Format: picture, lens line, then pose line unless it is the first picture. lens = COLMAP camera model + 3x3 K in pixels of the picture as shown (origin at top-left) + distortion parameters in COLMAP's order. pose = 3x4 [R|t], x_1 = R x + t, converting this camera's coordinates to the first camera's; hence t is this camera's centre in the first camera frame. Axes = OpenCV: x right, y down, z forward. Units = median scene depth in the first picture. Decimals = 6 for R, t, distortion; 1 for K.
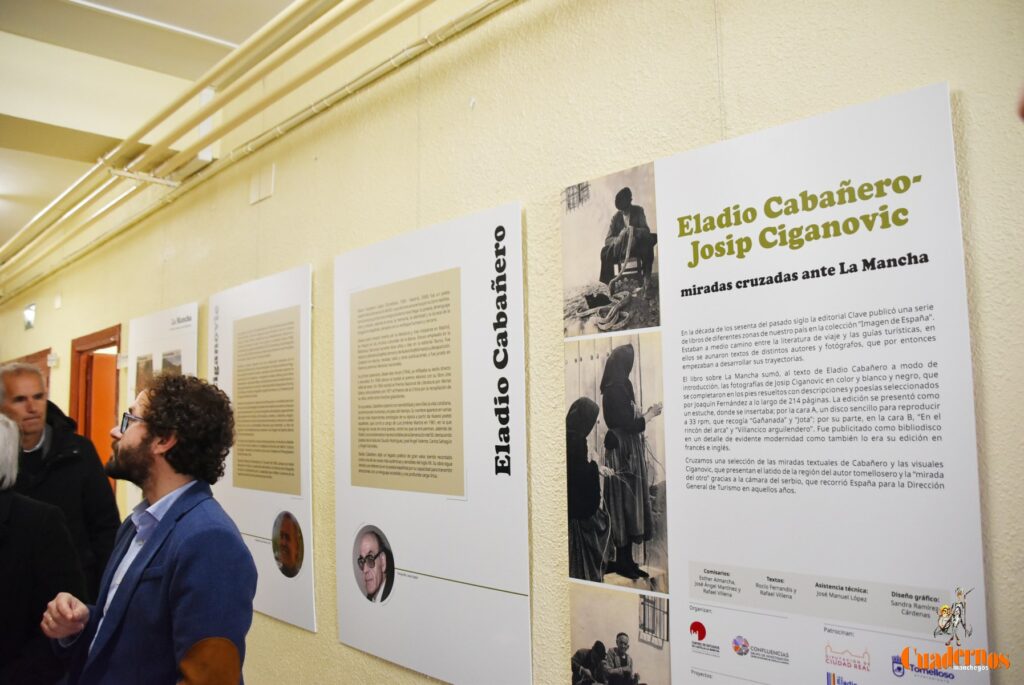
lens RADIAL K [[769.3, 0, 512.3], [0, 769.3, 358.4], [0, 0, 1]] dist [-0.137147, 0.070985]
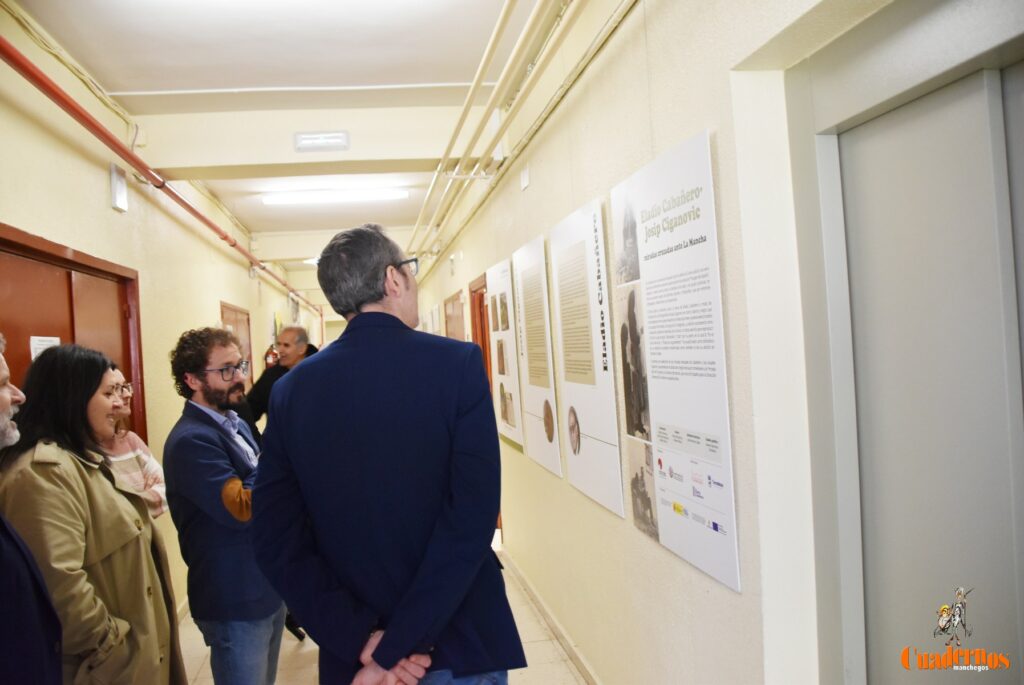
lens RADIAL K [[769.3, 0, 512.3], [0, 769.3, 358.4], [0, 0, 1]] dist [-0.137147, 0.070985]
pose [[0.832336, -0.024374, -0.553736, 0.803220], [0.092913, 0.991032, 0.096038, -0.052462], [0.546429, -0.131385, 0.827136, -0.474703]]
